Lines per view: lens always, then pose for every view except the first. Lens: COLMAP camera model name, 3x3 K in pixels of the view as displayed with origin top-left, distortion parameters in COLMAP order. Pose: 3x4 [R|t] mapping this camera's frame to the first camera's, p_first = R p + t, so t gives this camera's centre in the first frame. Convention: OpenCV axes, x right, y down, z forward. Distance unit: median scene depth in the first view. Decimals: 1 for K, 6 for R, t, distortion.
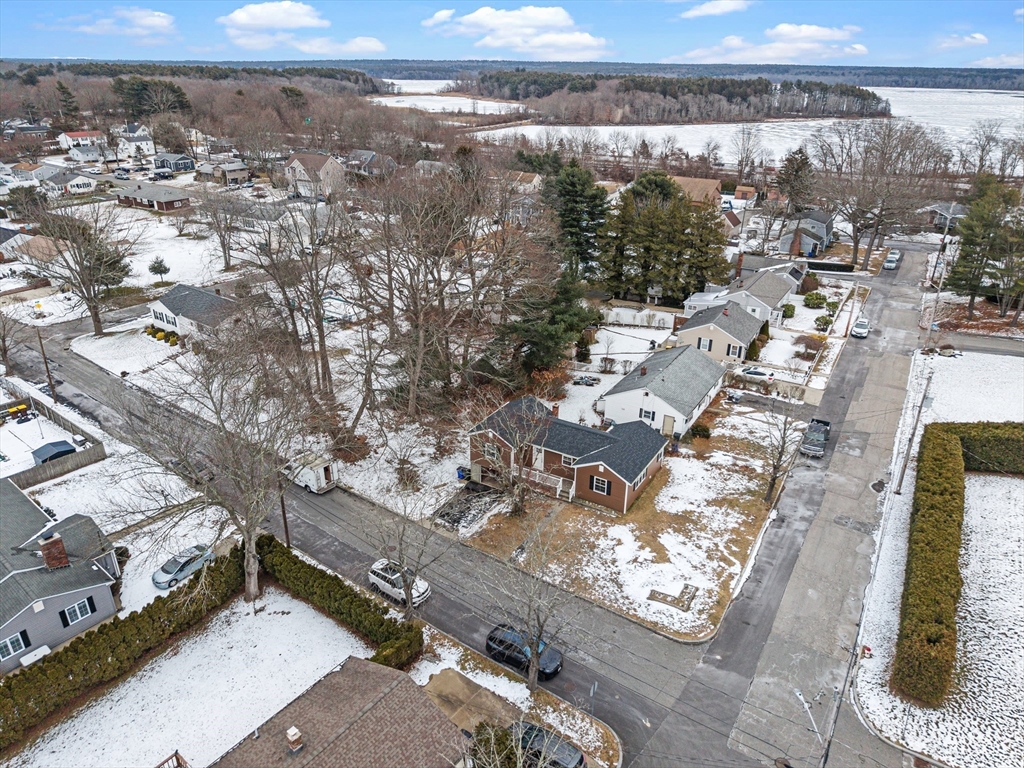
lens RADIAL K [[705.9, 0, 510.7], [0, 705.9, 380.3], [0, 0, 1]] dist [-0.018344, -0.005226]
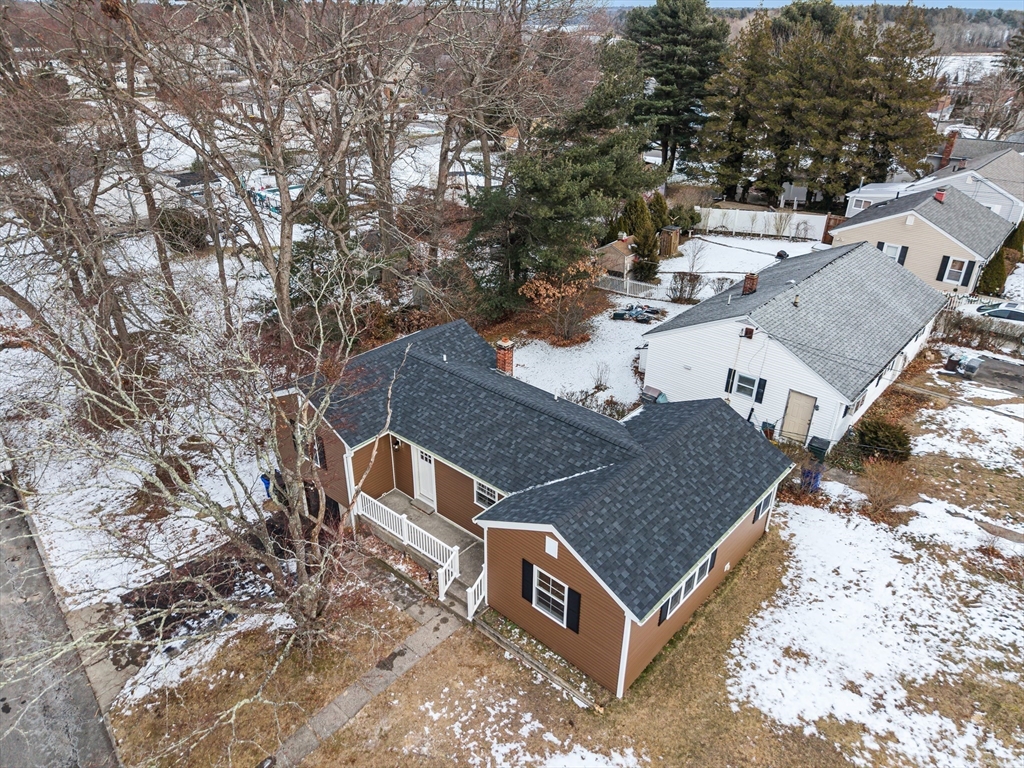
lens RADIAL K [[705.9, 0, 511.1], [0, 705.9, 392.0], [0, 0, 1]] dist [-0.018344, -0.005226]
pose [[0.983097, 0.082318, -0.163534, 0.119439], [-0.070780, 0.994655, 0.075180, 0.029297], [0.168849, -0.062335, 0.983669, 0.542746]]
